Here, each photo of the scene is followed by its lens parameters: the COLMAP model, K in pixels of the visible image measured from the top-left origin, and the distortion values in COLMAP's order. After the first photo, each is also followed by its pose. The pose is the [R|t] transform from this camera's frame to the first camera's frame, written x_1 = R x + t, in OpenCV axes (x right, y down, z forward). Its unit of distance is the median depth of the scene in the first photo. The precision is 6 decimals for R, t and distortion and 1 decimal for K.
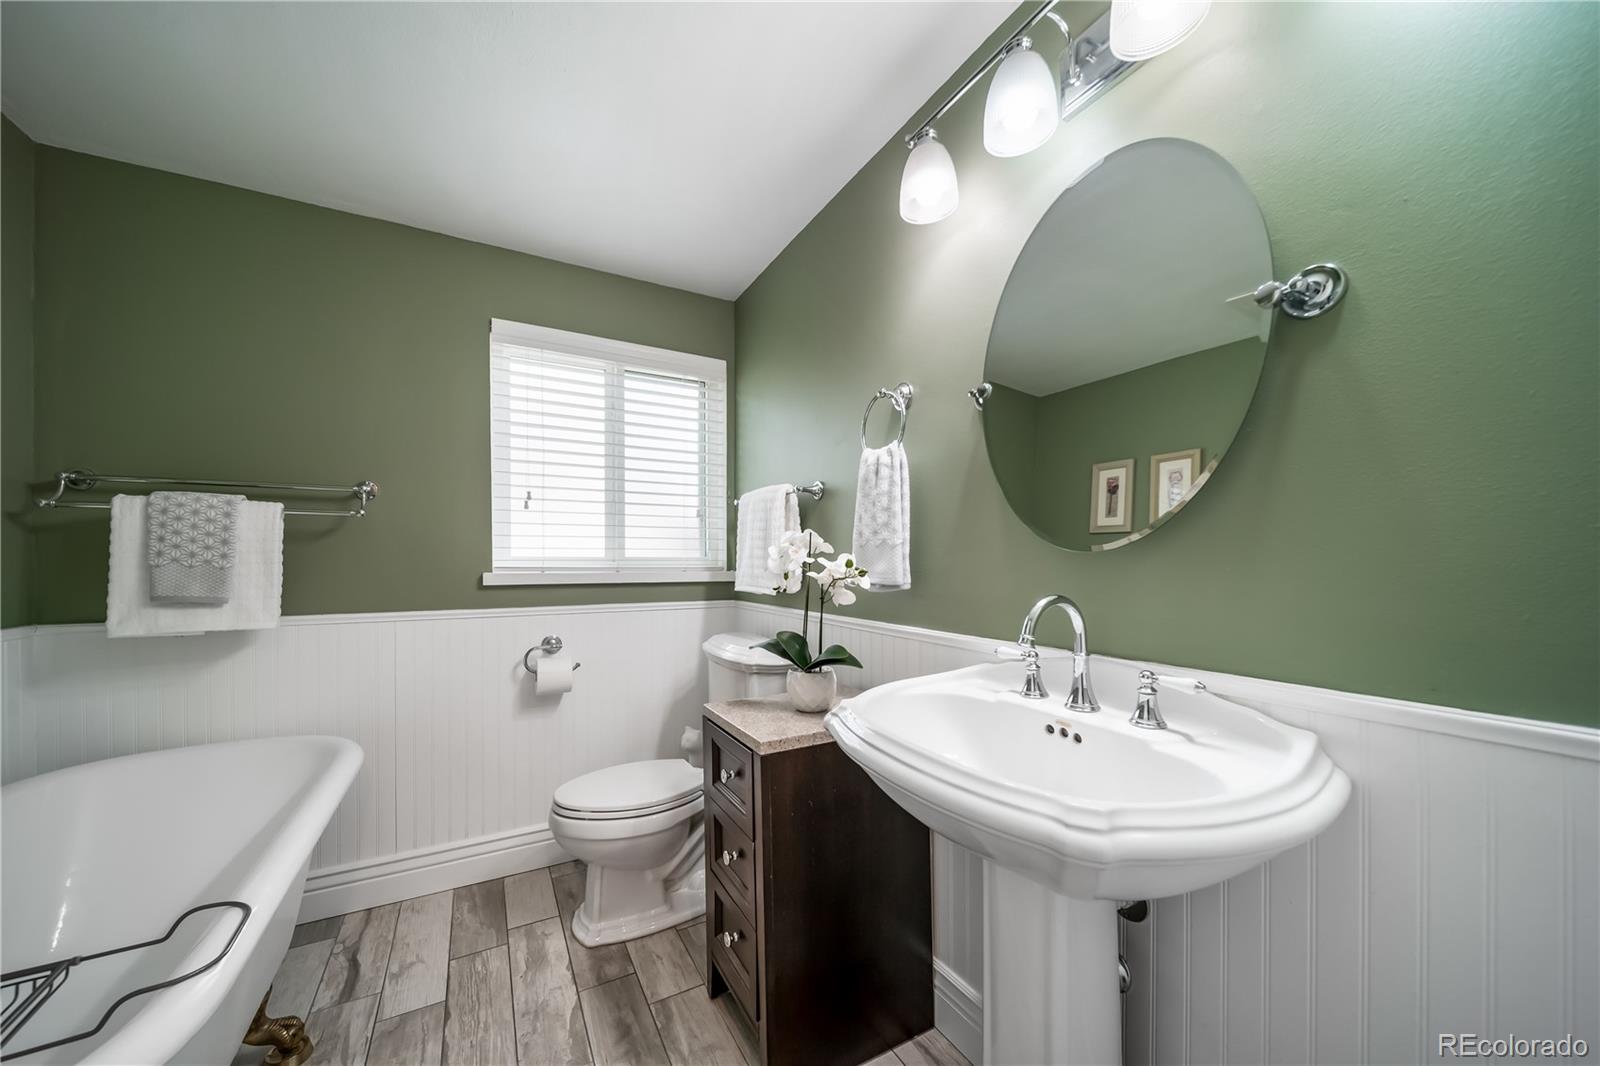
lens RADIAL K [[573.8, 0, 794.6], [0, 573.8, 565.4], [0, 0, 1]] dist [-0.002728, -0.000287]
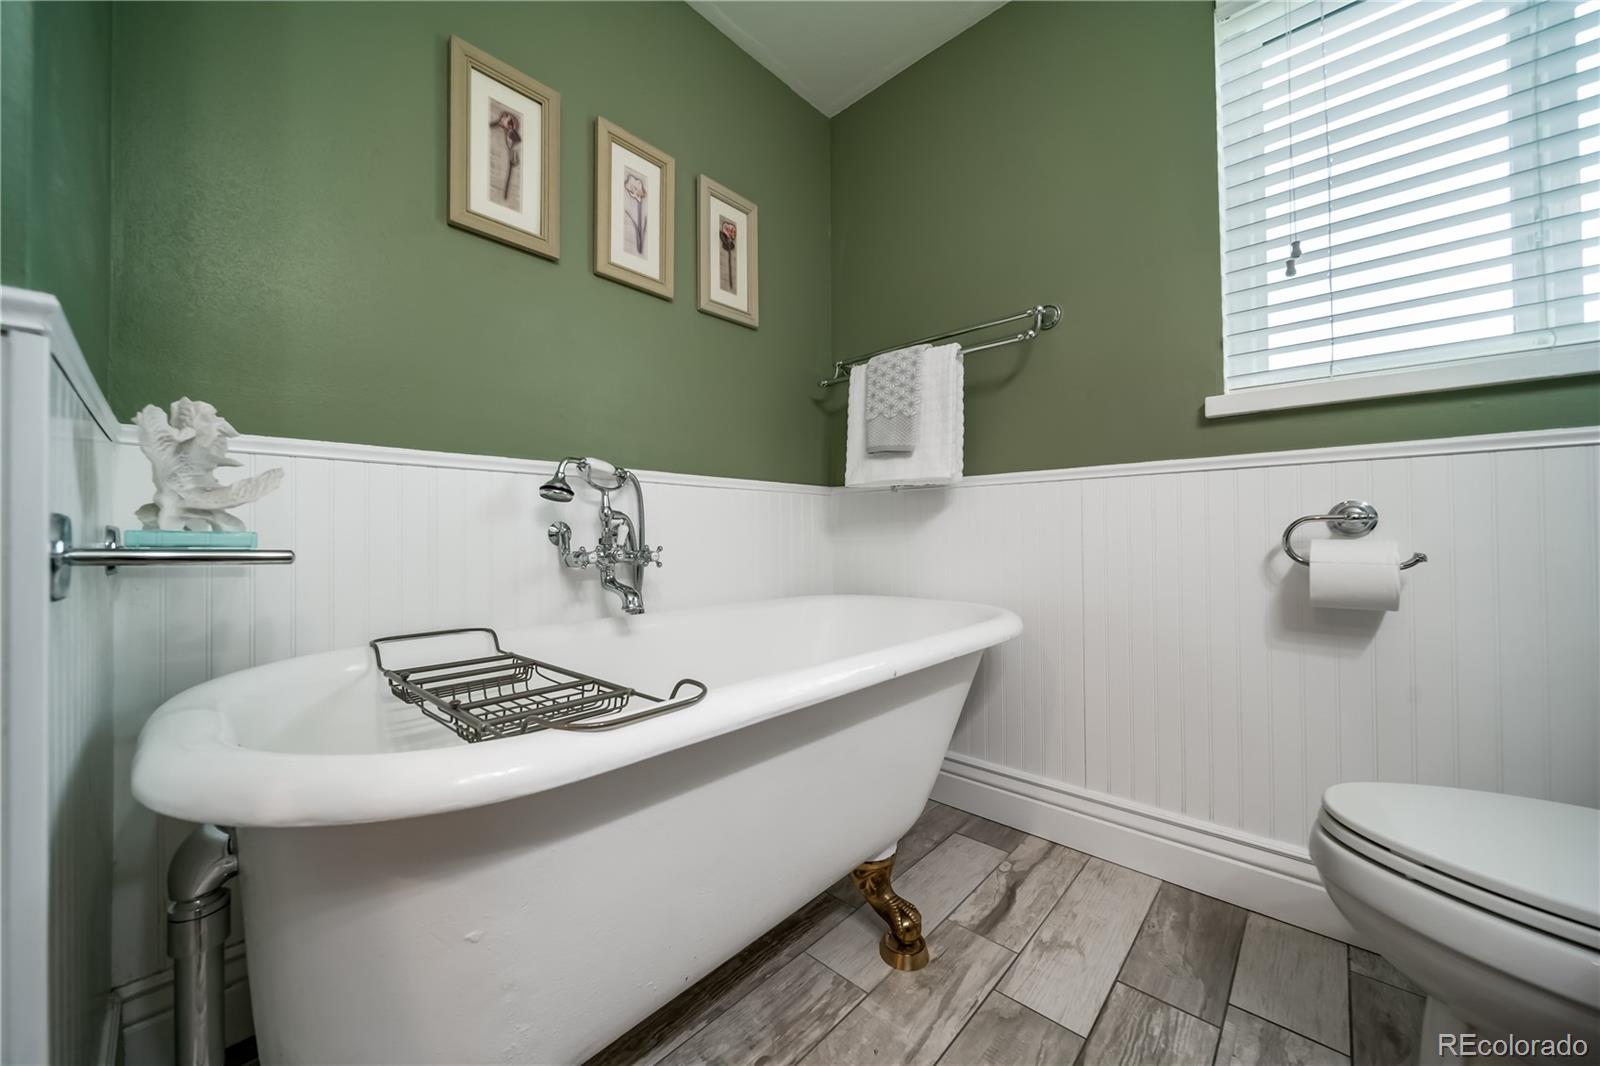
lens RADIAL K [[578.3, 0, 775.2], [0, 578.3, 528.9], [0, 0, 1]] dist [-0.005003, -0.000094]
pose [[0.289260, -0.008754, -0.957210, -0.100514], [0.001515, 0.999961, -0.008687, 0.199309], [0.957249, 0.001063, 0.289262, 0.461412]]
